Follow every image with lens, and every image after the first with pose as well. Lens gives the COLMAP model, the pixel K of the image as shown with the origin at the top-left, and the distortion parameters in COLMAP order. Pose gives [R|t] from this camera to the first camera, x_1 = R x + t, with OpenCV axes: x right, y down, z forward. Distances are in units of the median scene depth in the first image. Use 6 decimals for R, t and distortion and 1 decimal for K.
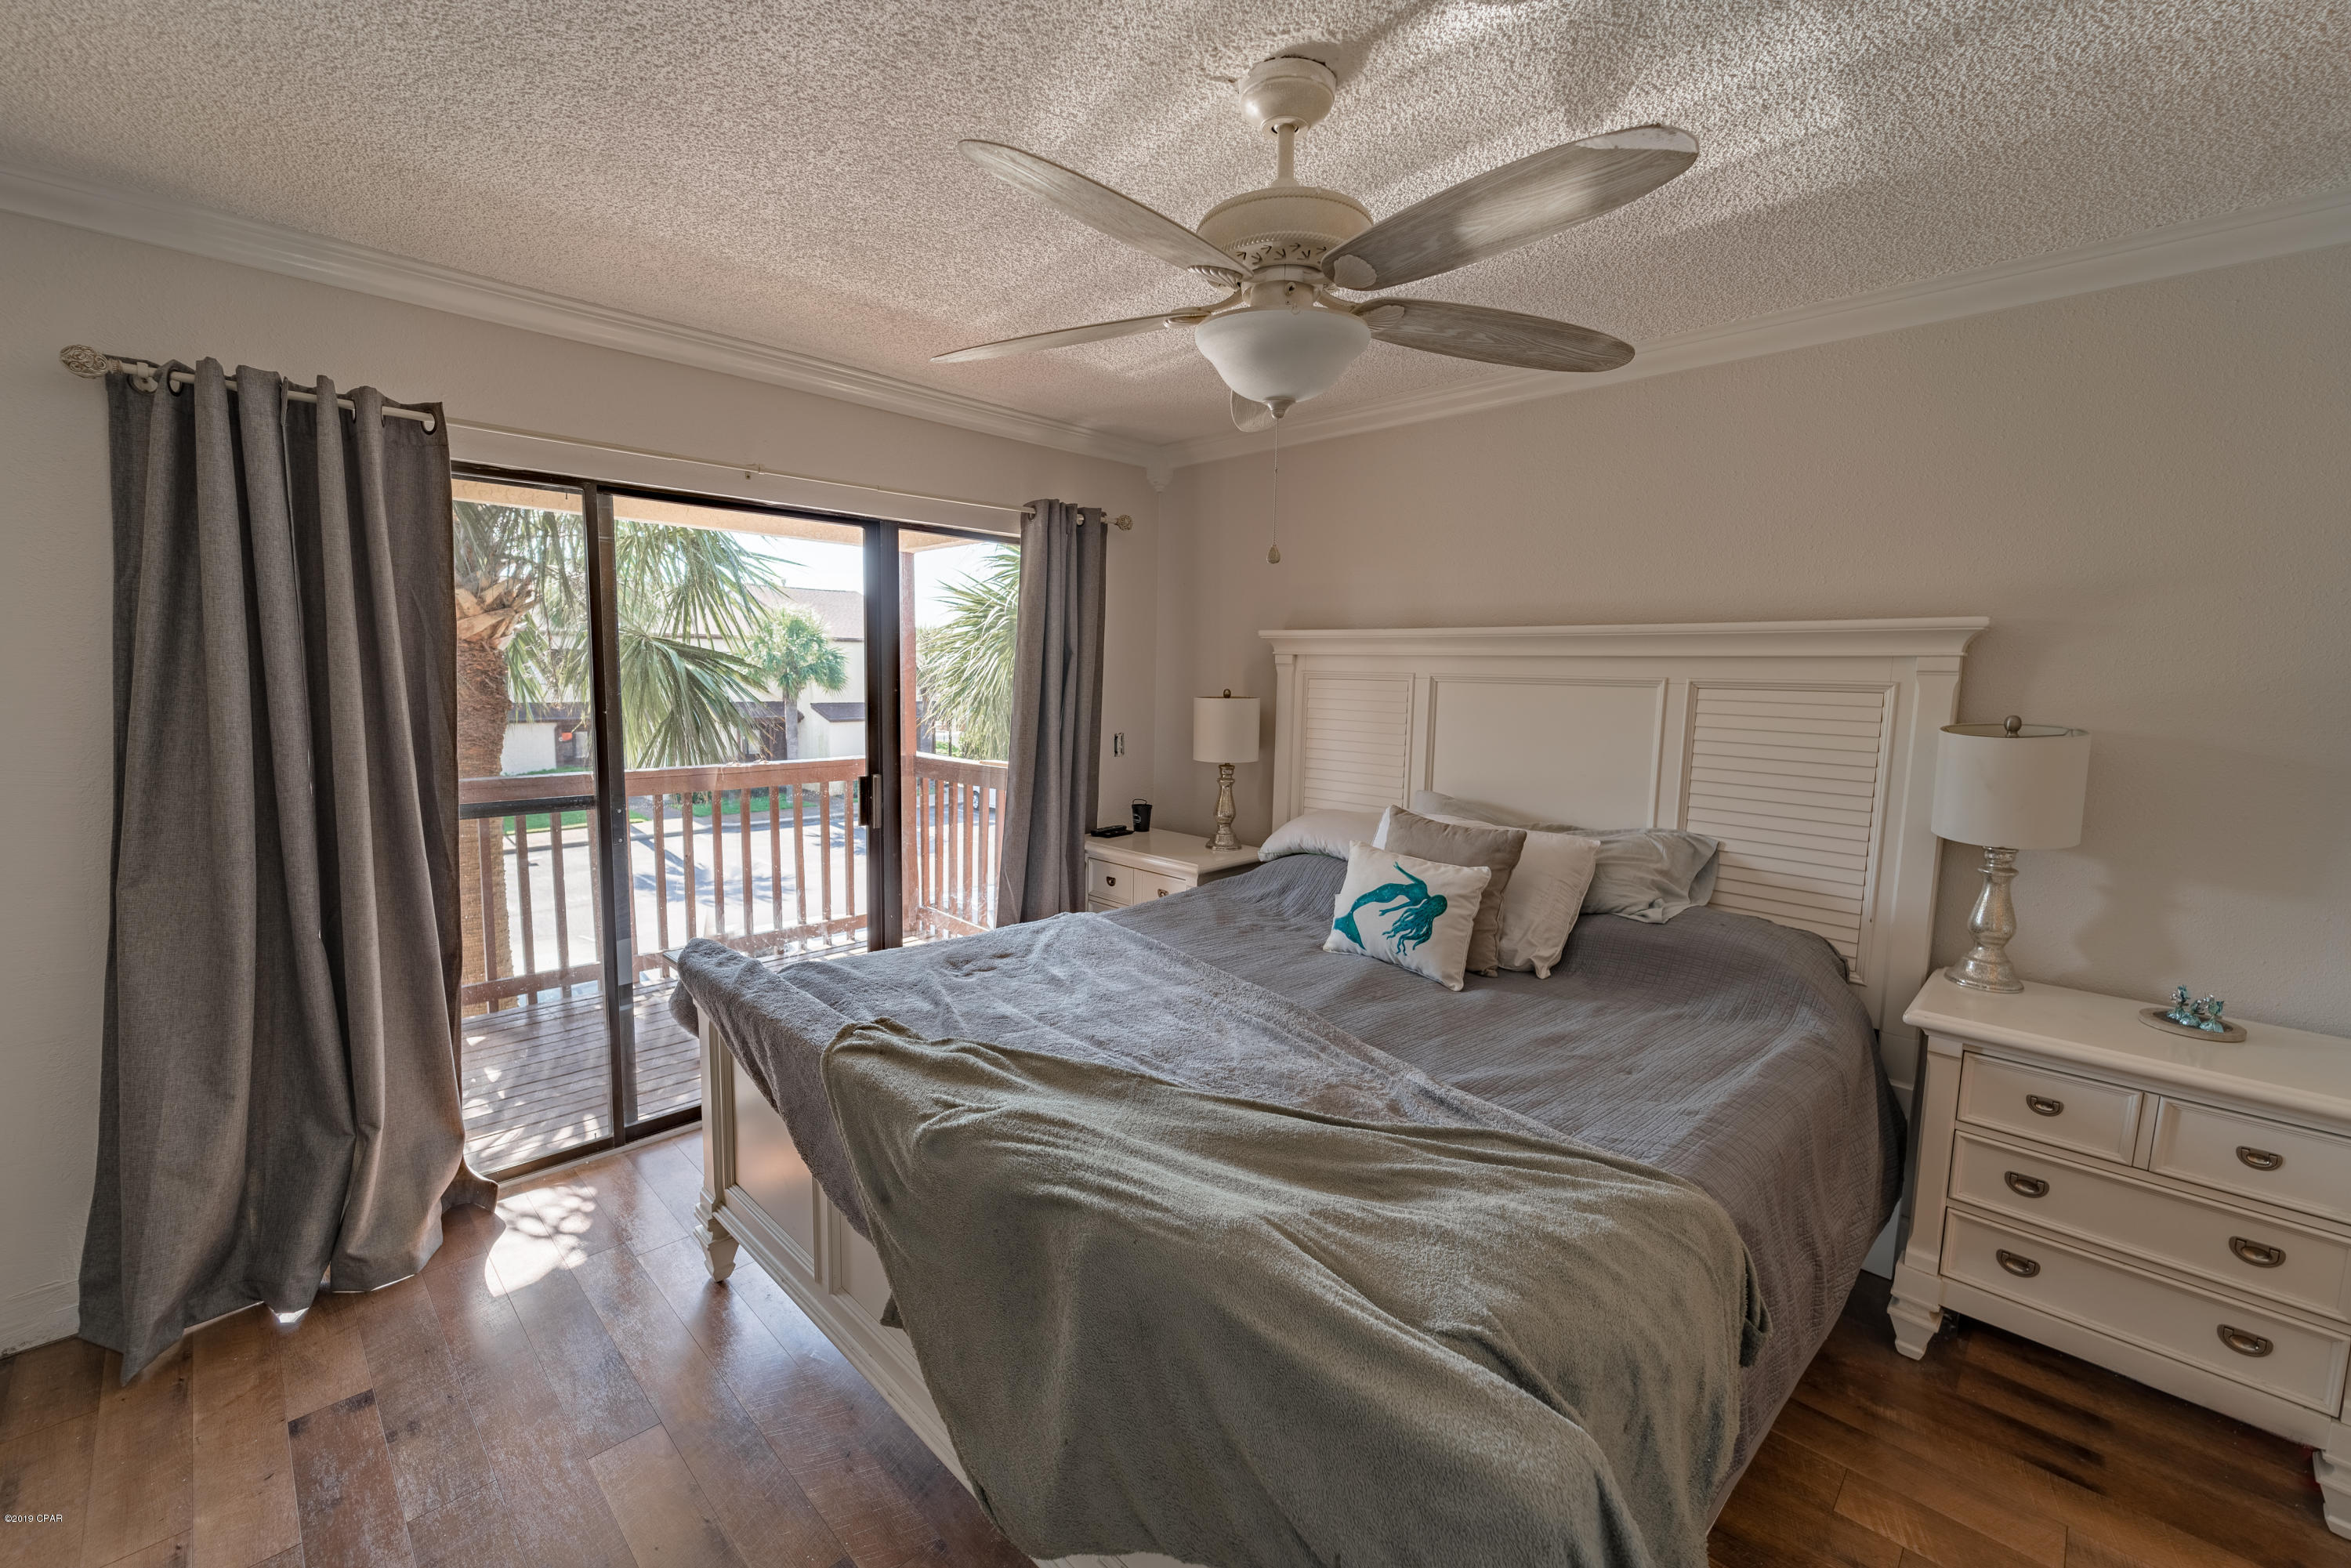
lens RADIAL K [[976.8, 0, 1145.5], [0, 976.8, 776.5], [0, 0, 1]] dist [0.000445, 0.000052]
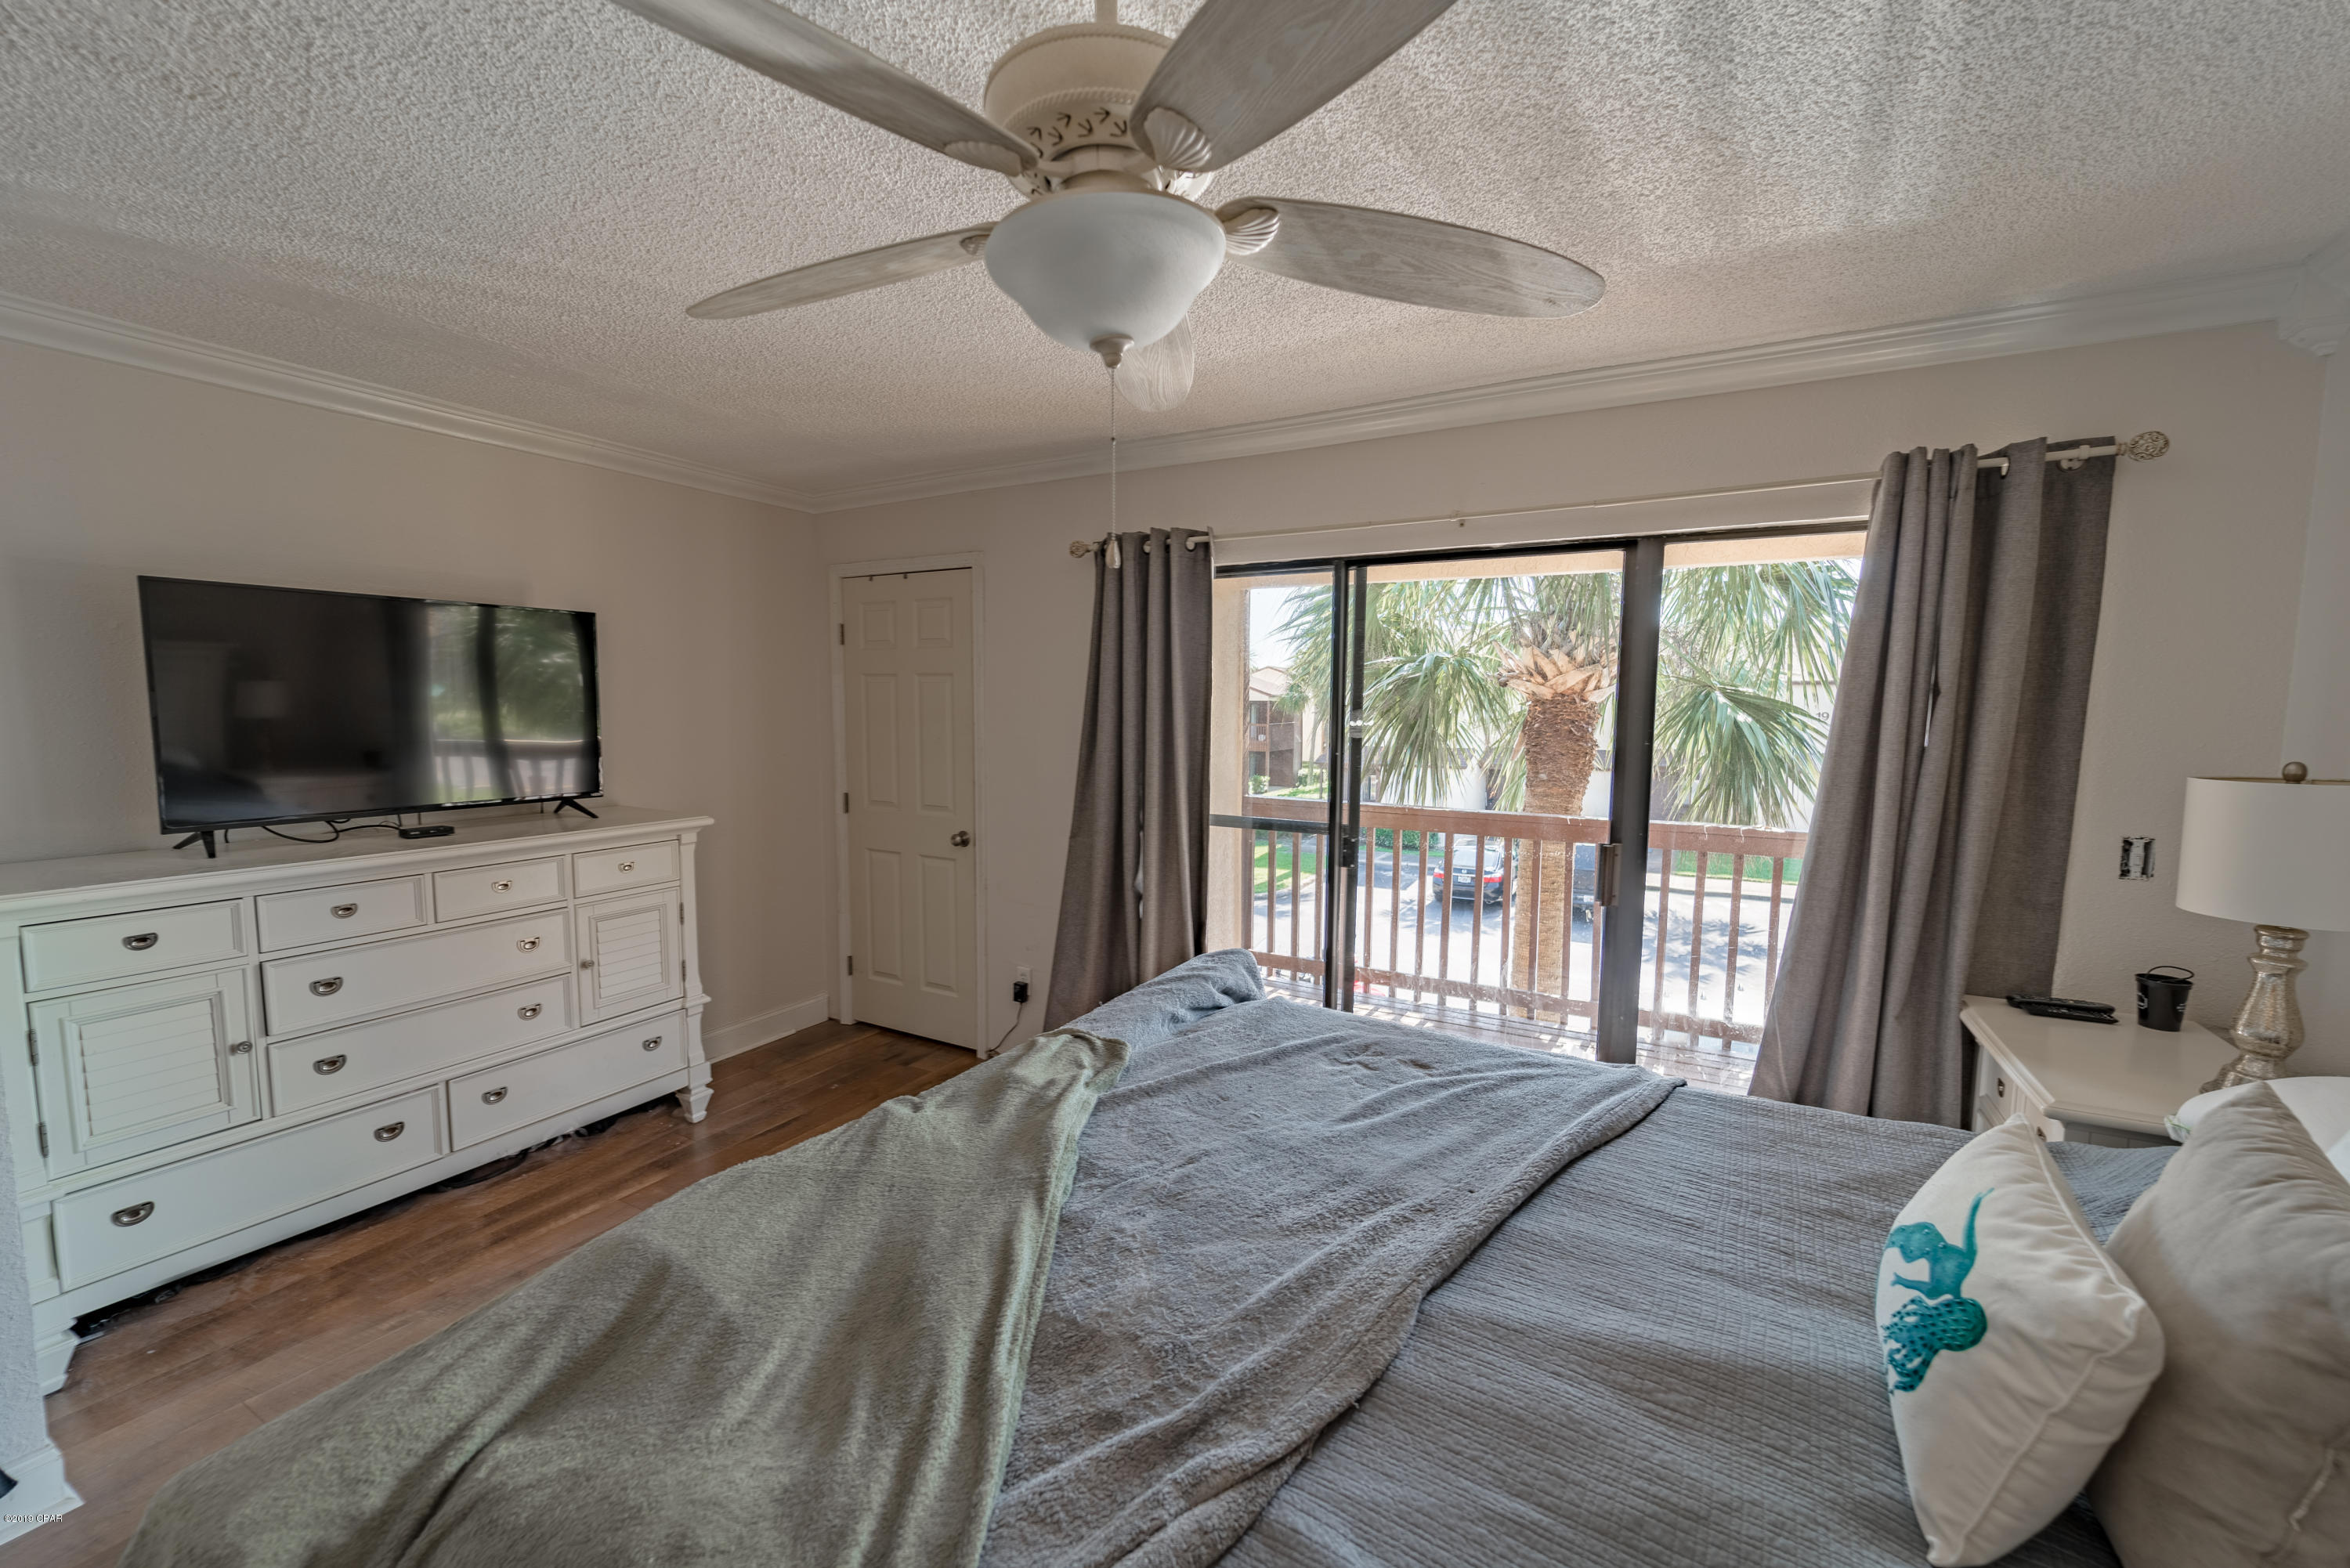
lens RADIAL K [[943.7, 0, 1171.1], [0, 943.7, 792.8], [0, 0, 1]] dist [-0.001285, -0.000518]
pose [[0.263431, 0.075305, -0.961735, 0.260526], [-0.107804, 0.993002, 0.048224, -0.028101], [0.958636, 0.090975, 0.269705, 0.271647]]
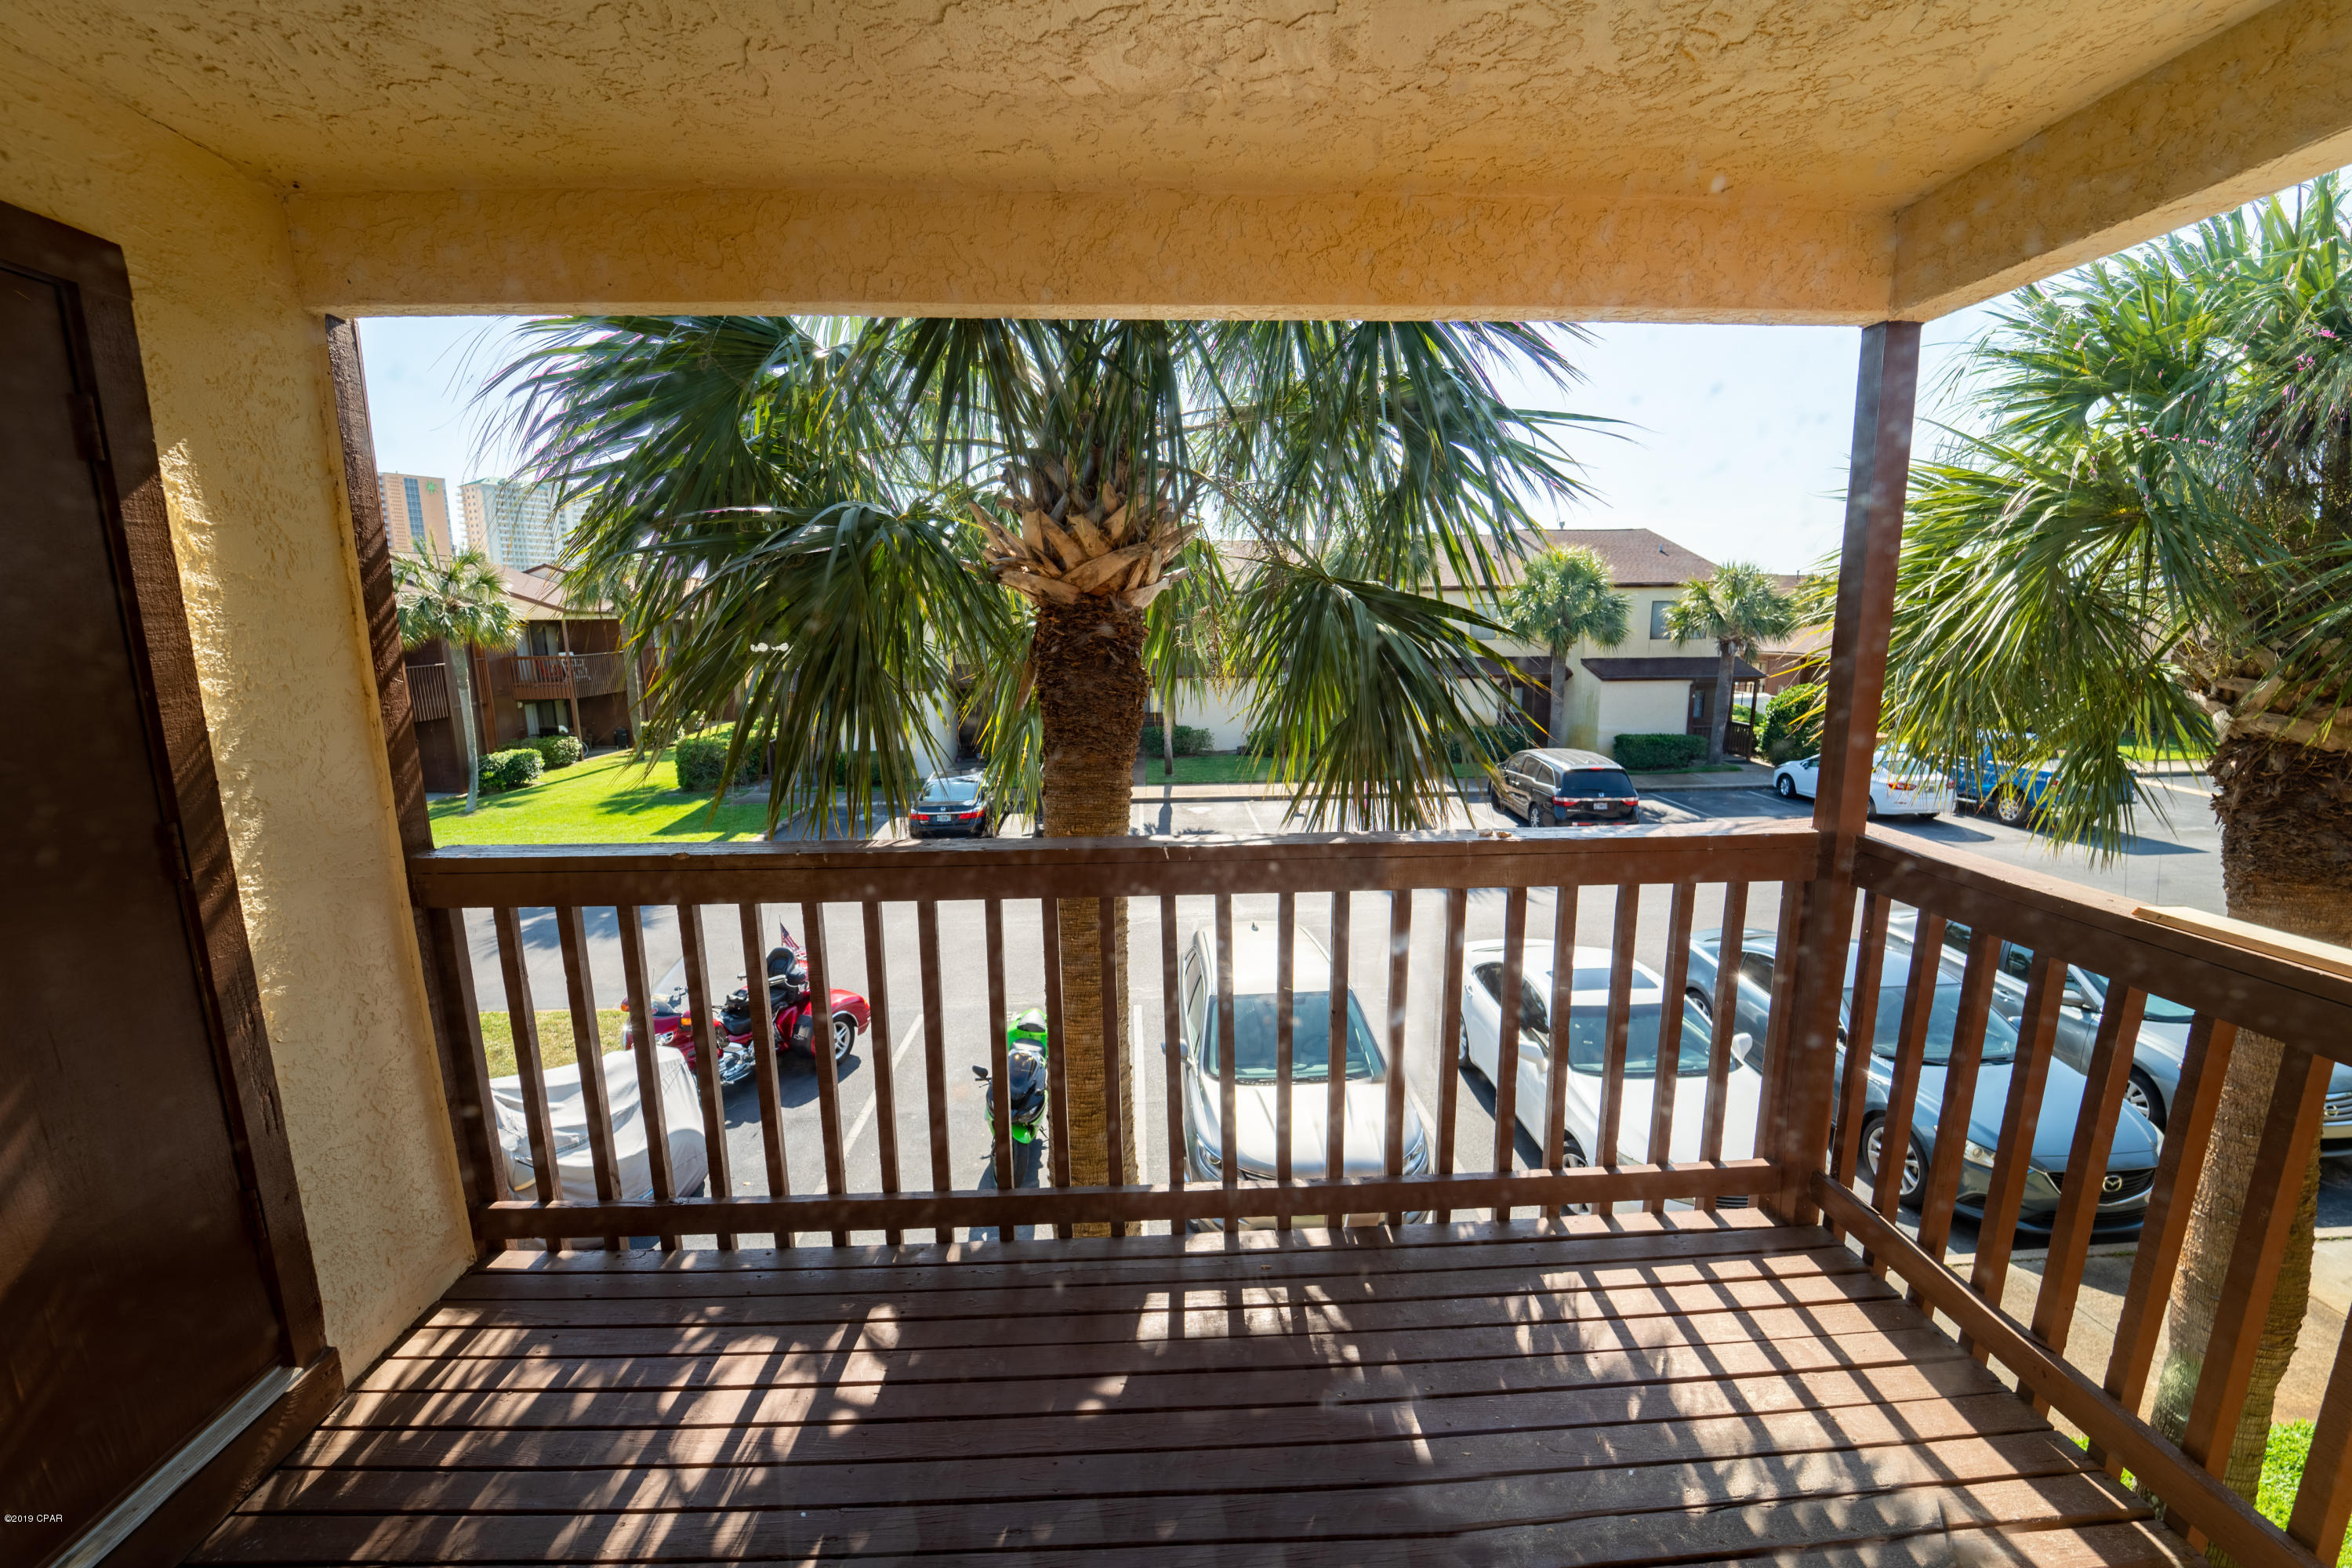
lens RADIAL K [[919.5, 0, 1185.3], [0, 919.5, 779.7], [0, 0, 1]] dist [-0.000837, -0.000097]
pose [[0.746331, 0.093791, -0.658933, -0.212861], [-0.052186, 0.995220, 0.082550, -0.067555], [0.663526, -0.027222, 0.747658, 0.563101]]
